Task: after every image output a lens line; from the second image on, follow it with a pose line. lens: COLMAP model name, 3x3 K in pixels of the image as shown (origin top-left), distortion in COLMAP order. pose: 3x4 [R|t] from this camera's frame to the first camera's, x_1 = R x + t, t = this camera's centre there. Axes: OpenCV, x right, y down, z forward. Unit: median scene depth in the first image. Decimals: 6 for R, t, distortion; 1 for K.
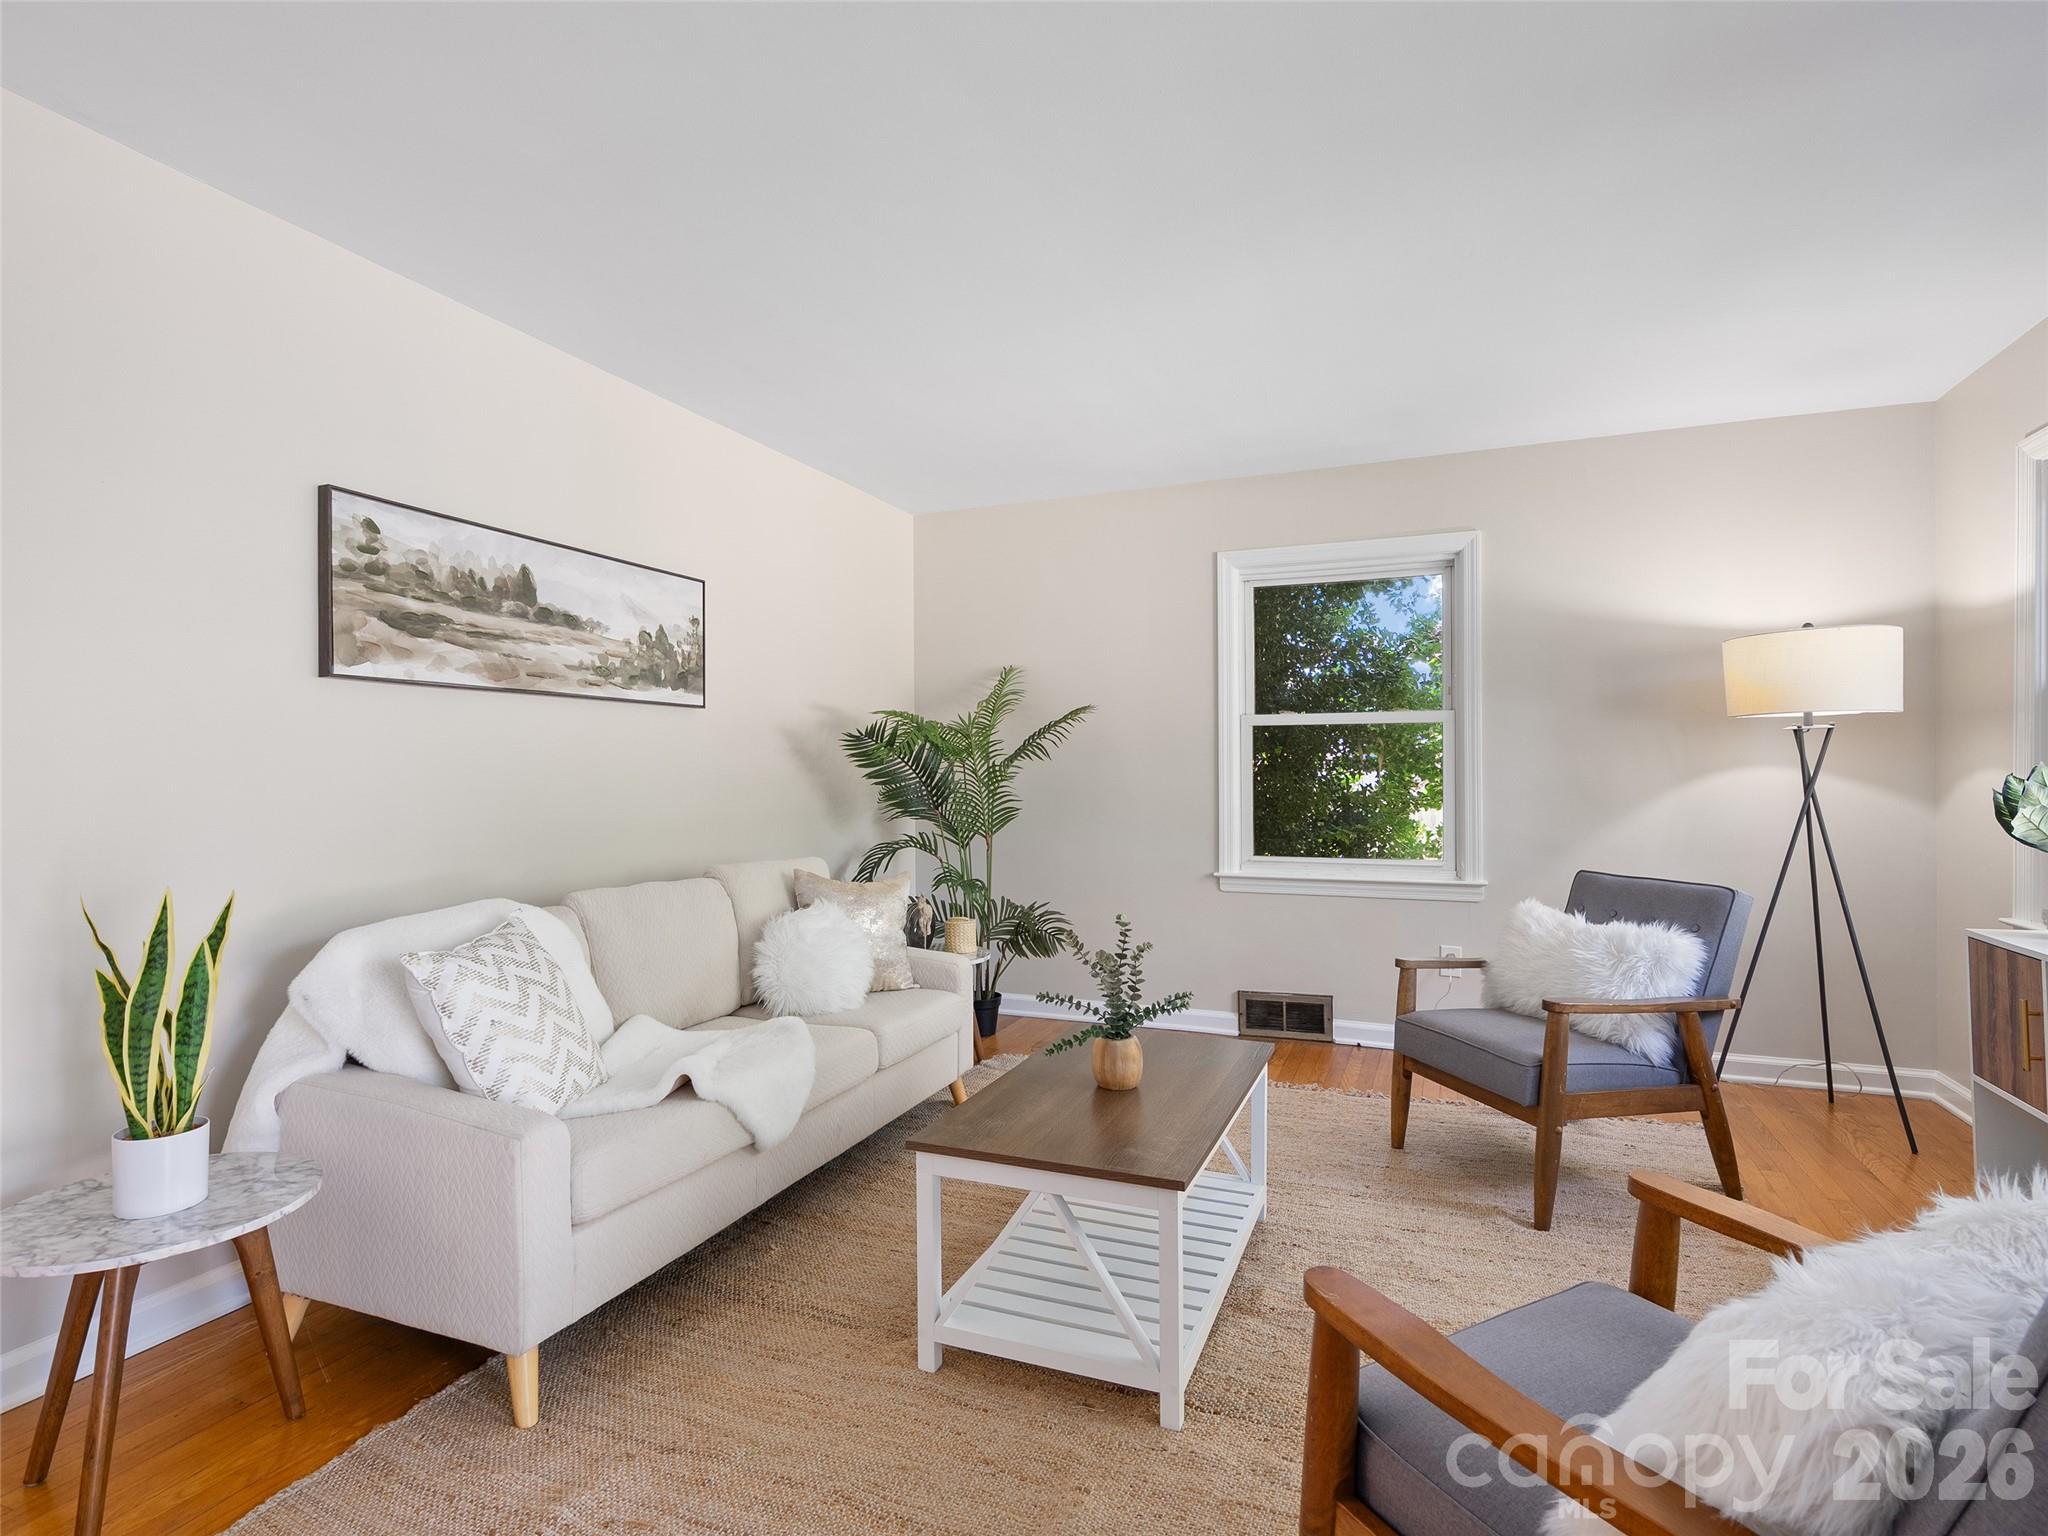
lens RADIAL K [[1040.9, 0, 1021.1], [0, 1040.9, 758.4], [0, 0, 1]] dist [-0.003087, 0.001286]
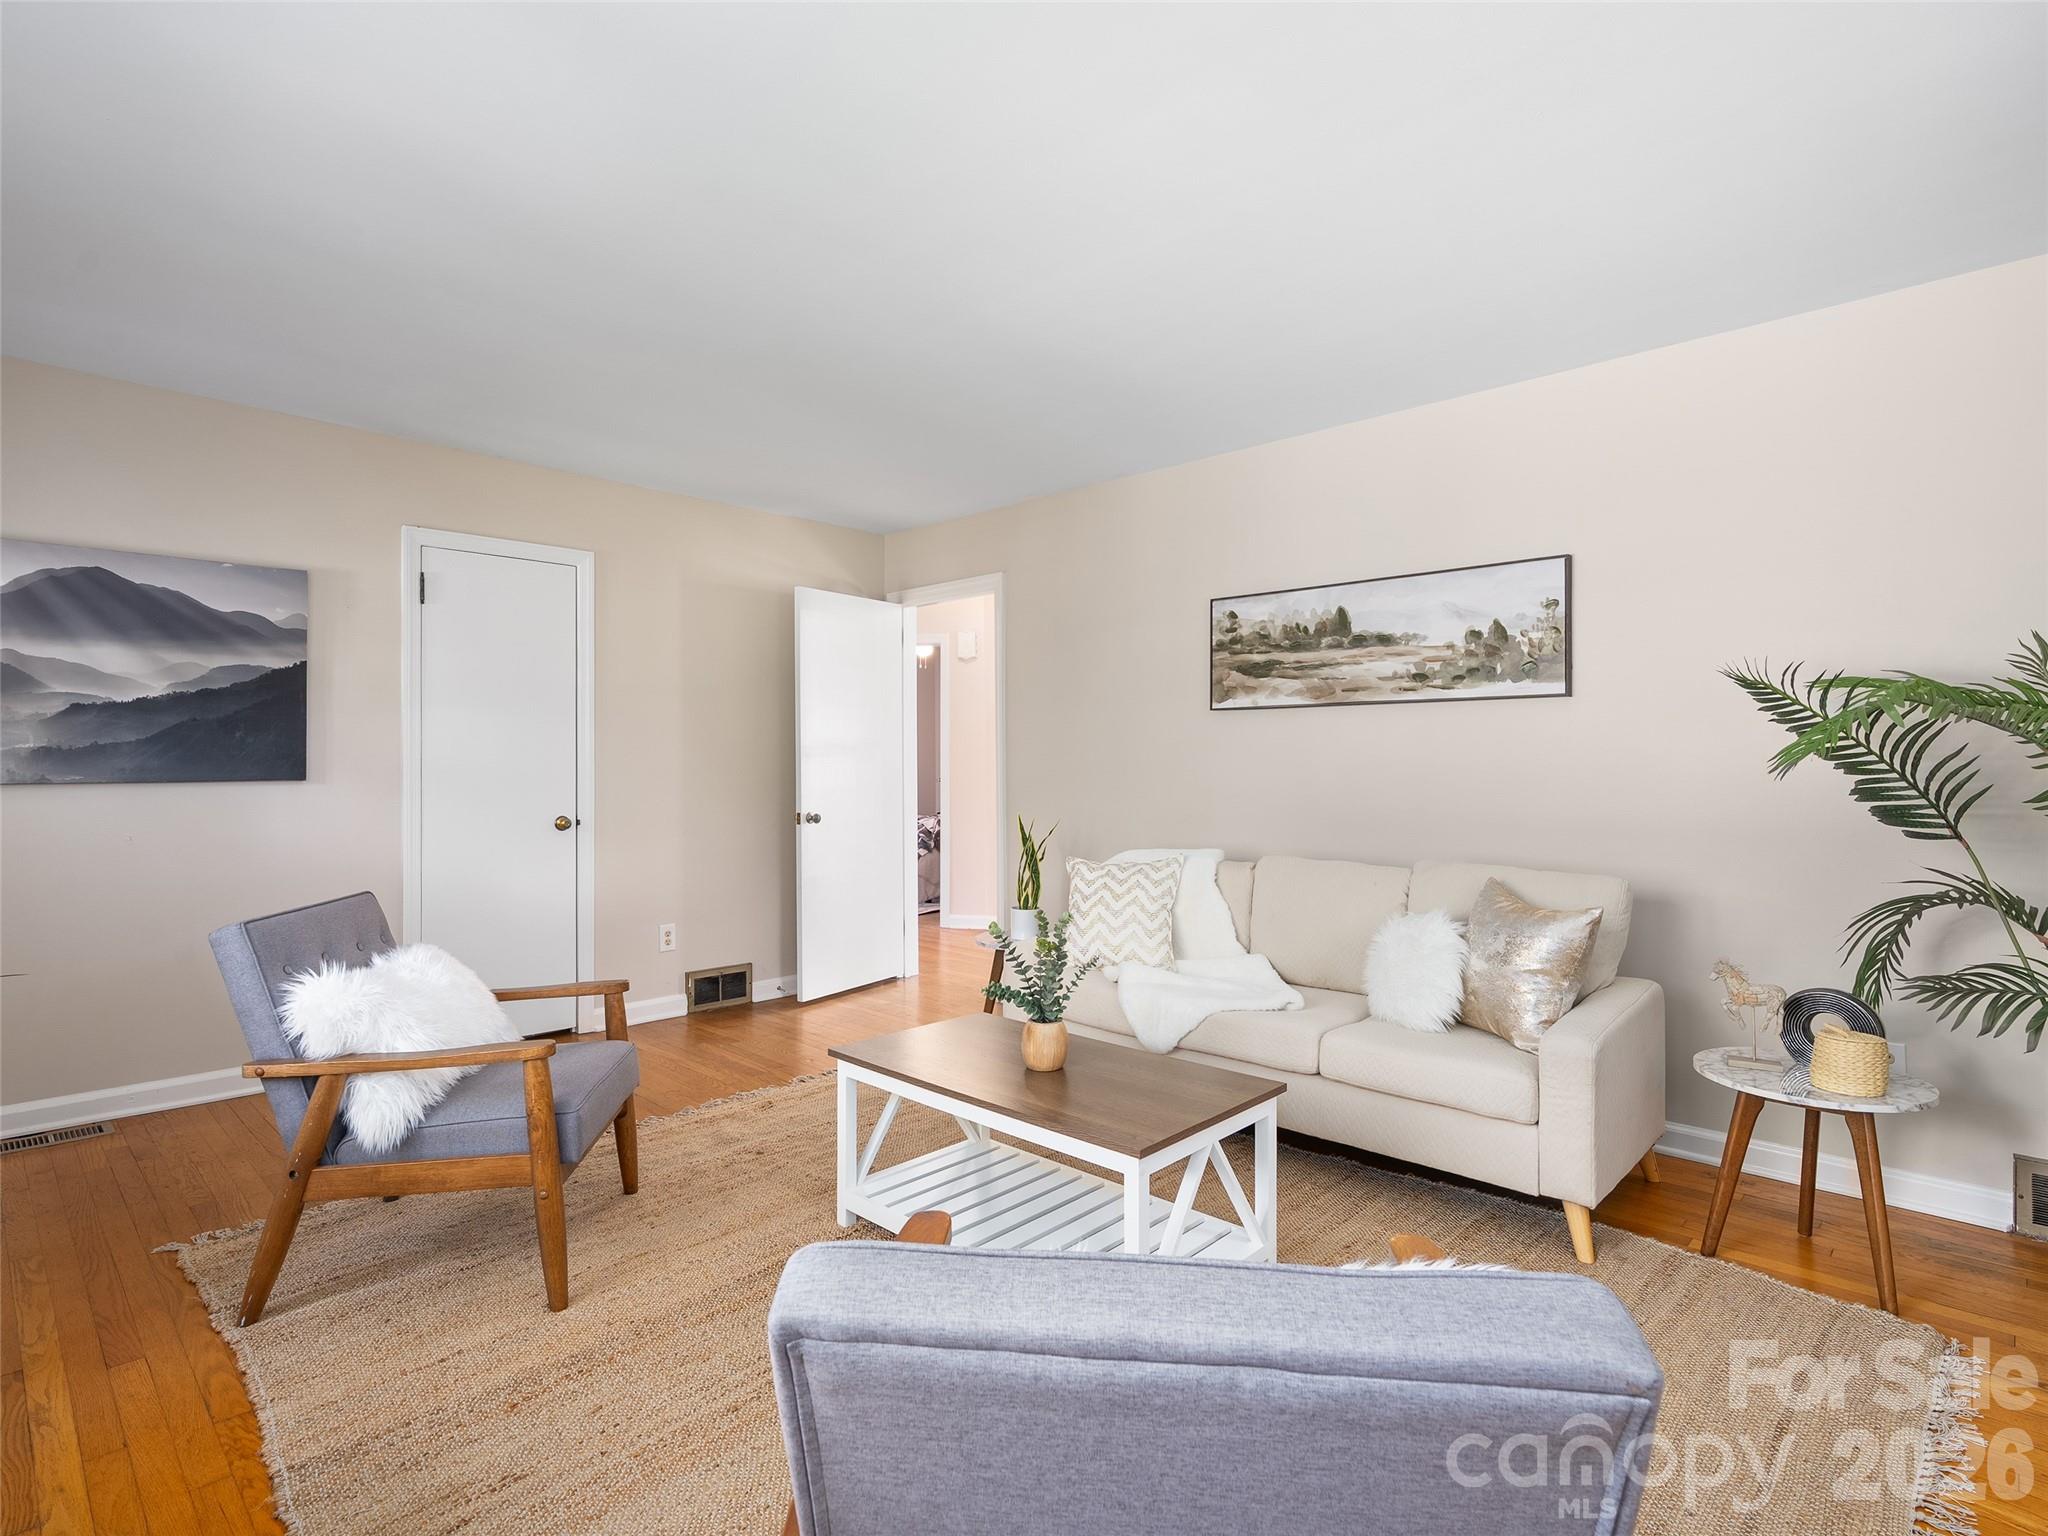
lens RADIAL K [[1040.9, 0, 1021.1], [0, 1040.9, 758.4], [0, 0, 1]] dist [-0.003087, 0.001286]
pose [[-0.358294, -0.000061, -0.933609, 0.891799], [0.014352, 0.999881, -0.005573, 0.005041], [0.933499, -0.015396, -0.358251, 1.110489]]
